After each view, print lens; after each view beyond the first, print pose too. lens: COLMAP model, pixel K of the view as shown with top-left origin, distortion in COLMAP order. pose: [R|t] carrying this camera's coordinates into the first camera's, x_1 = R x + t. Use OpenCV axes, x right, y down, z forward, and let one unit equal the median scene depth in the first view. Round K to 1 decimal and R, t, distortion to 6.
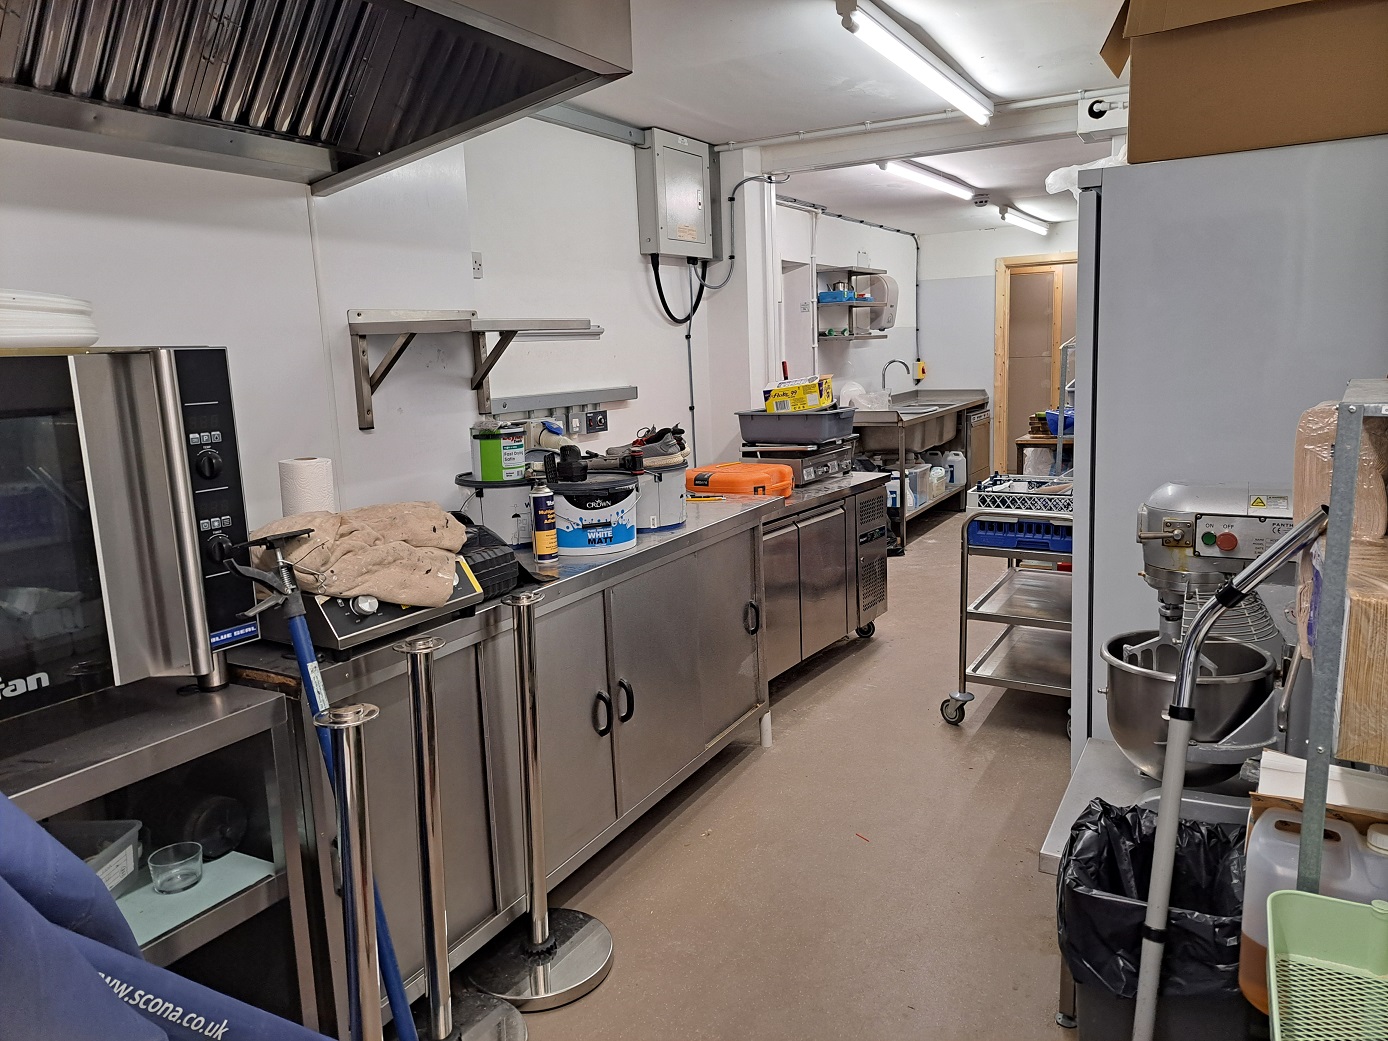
lens RADIAL K [[996.0, 0, 694.0], [0, 996.0, 520.5], [0, 0, 1]] dist [0.062662, -0.000154]
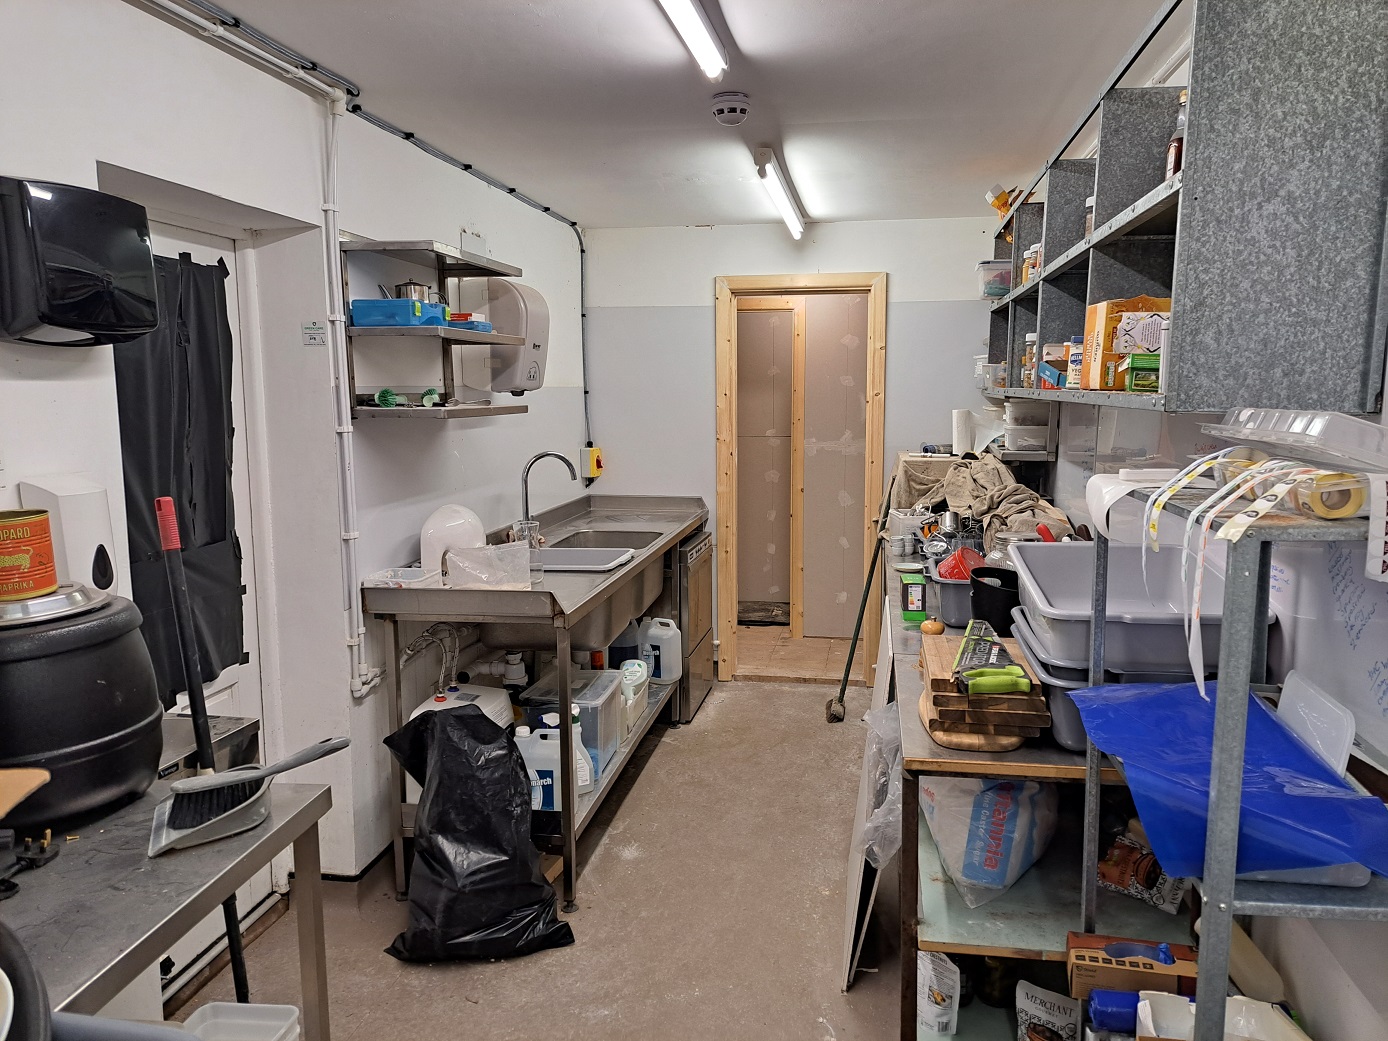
lens RADIAL K [[996.0, 0, 694.0], [0, 996.0, 520.5], [0, 0, 1]] dist [0.062662, -0.000154]
pose [[0.946229, -0.012628, 0.323251, 0.112667], [0.028843, 0.998552, -0.045419, -0.105632], [-0.322209, 0.052300, 0.945223, 0.522666]]
